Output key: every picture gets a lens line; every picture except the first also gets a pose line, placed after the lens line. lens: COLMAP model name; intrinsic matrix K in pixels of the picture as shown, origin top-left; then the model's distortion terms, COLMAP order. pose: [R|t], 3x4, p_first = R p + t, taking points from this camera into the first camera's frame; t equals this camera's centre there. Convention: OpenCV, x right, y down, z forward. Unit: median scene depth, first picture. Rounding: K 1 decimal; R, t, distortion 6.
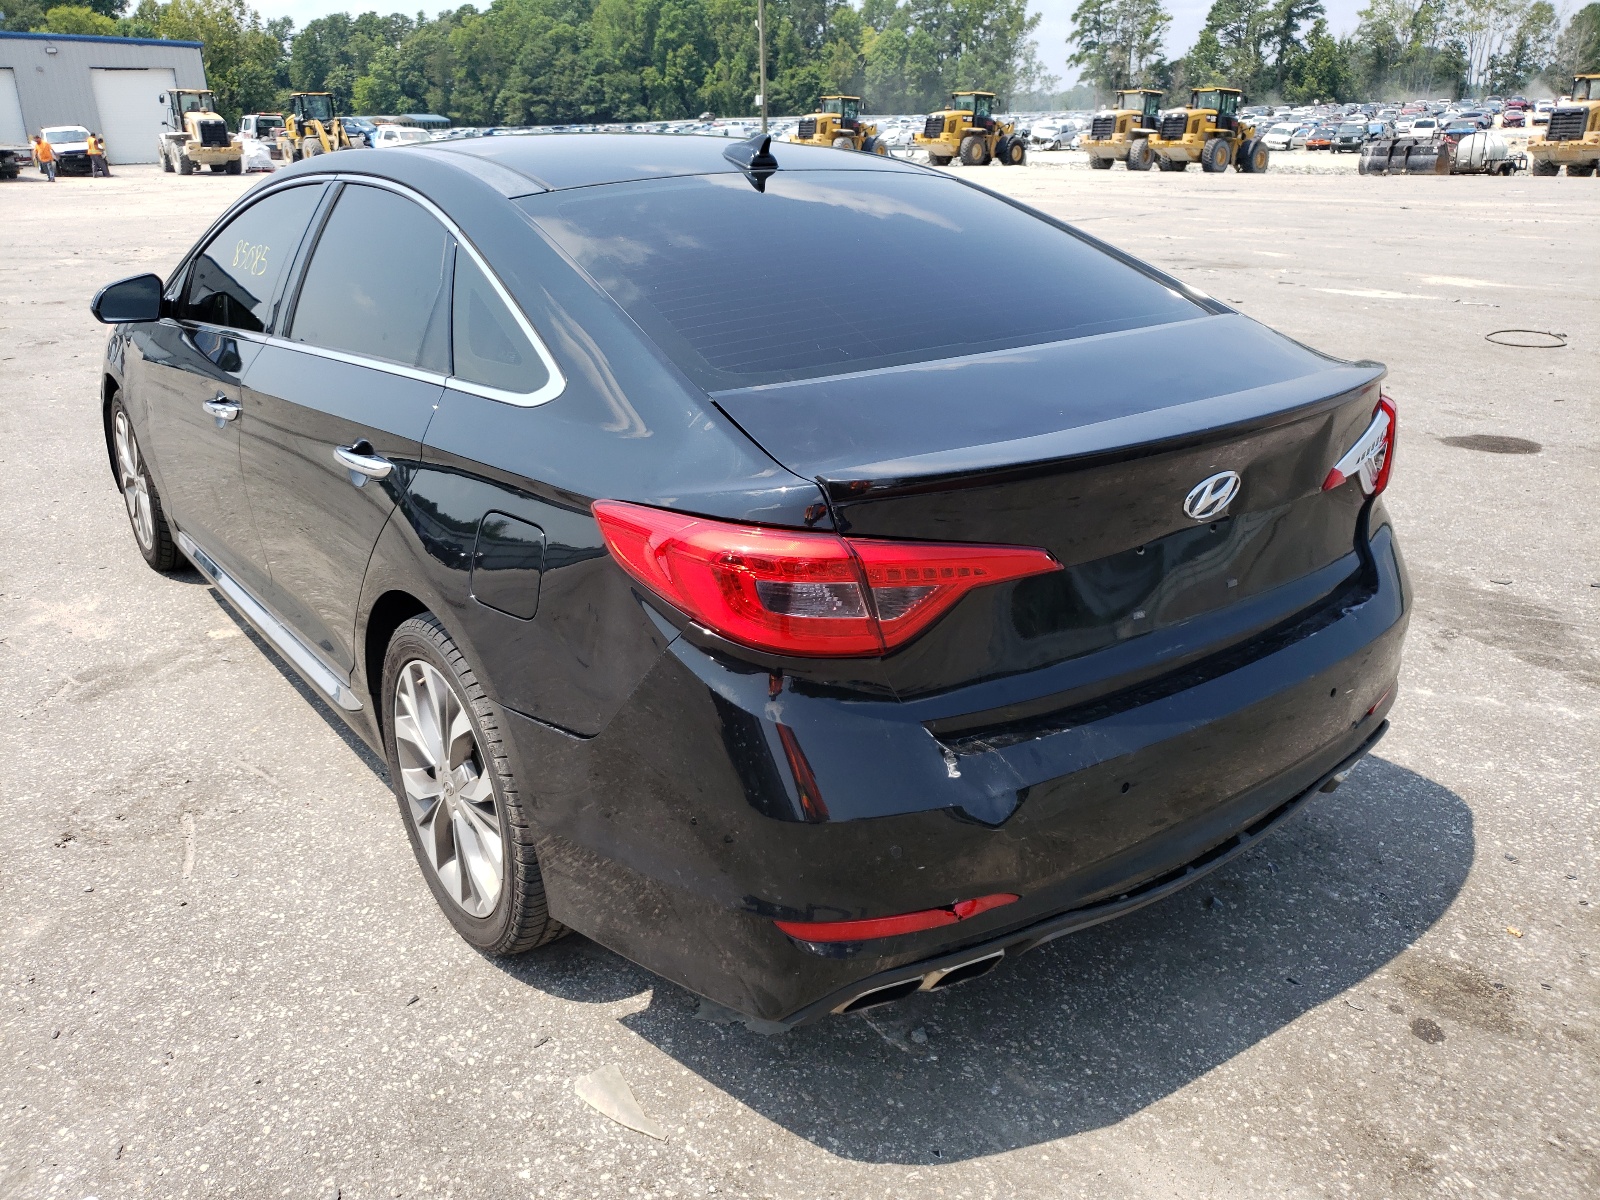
lens RADIAL K [[1207.0, 0, 800.8], [0, 1207.0, 620.0], [0, 0, 1]] dist [0.121569, -0.062940]
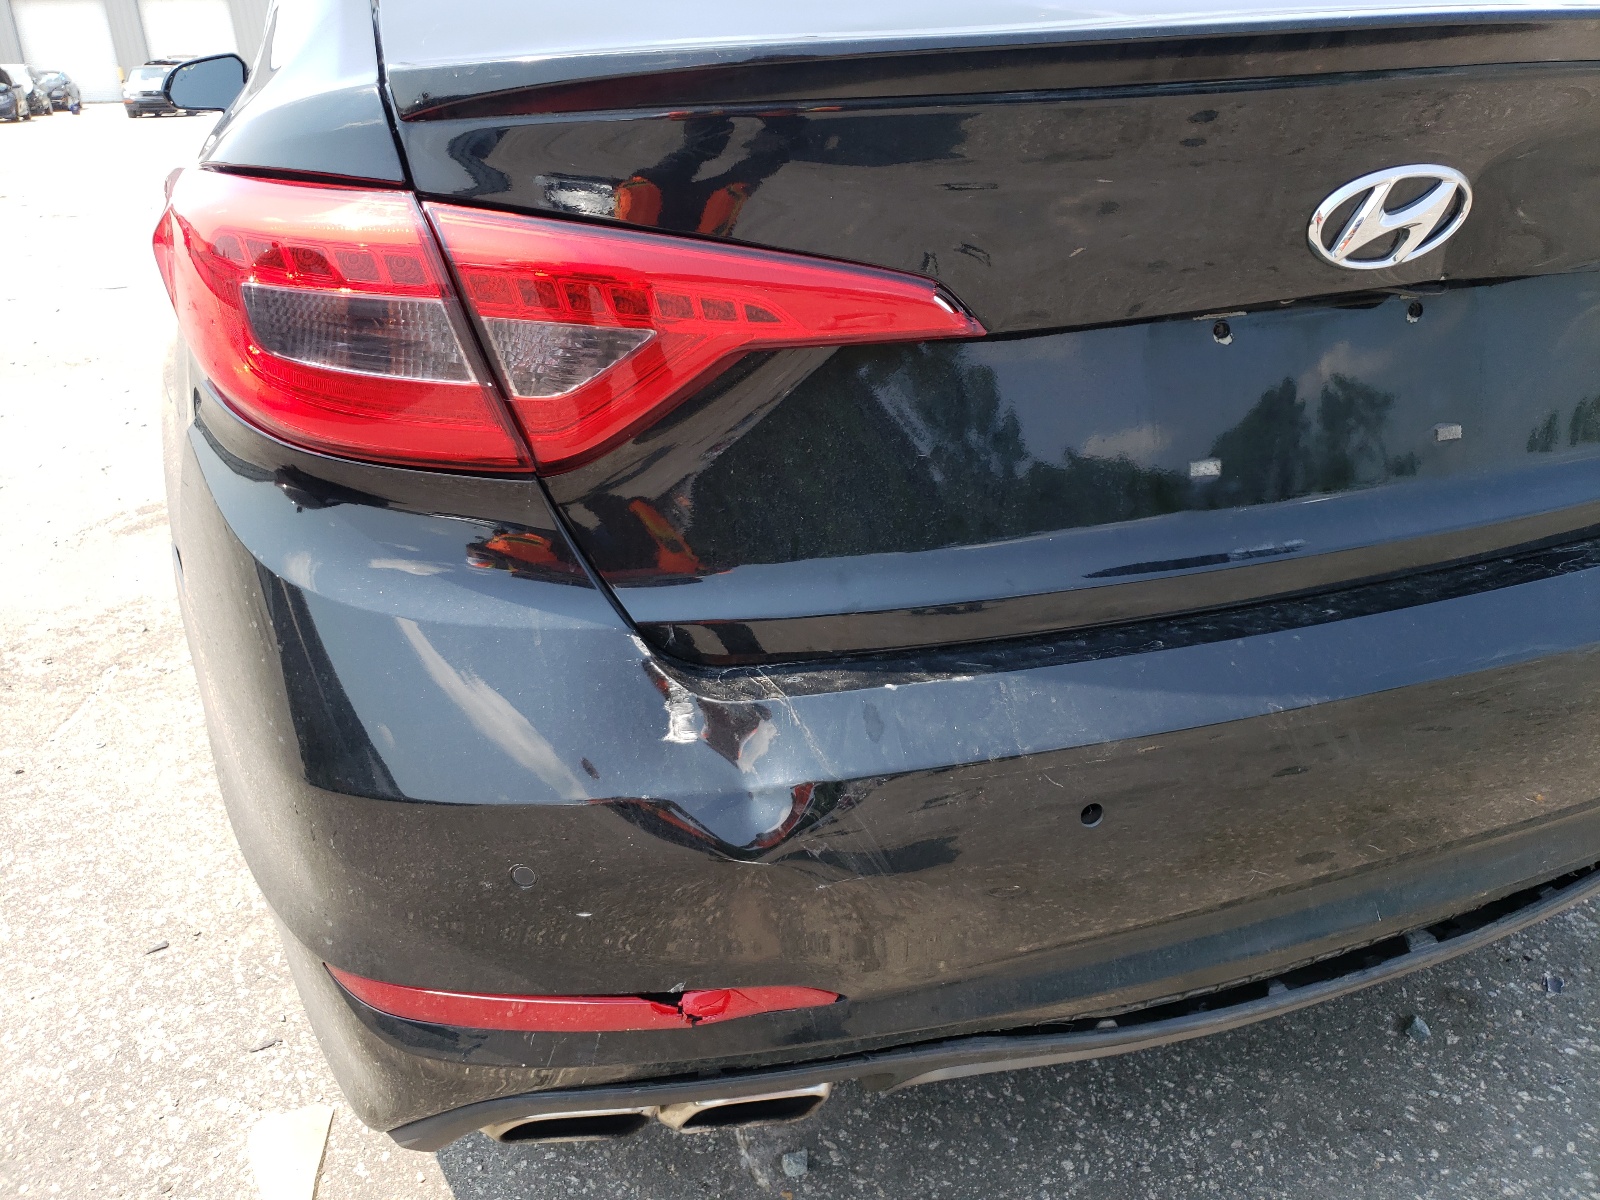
lens RADIAL K [[1190.5, 0, 800.0], [0, 1190.5, 600.0], [0, 0, 1]] dist [0.055417, 0.006353]
pose [[0.953094, 0.102840, -0.284669, 0.255544], [-0.093305, 0.994533, 0.046894, 0.039184], [0.287935, -0.018133, 0.957478, 0.470296]]
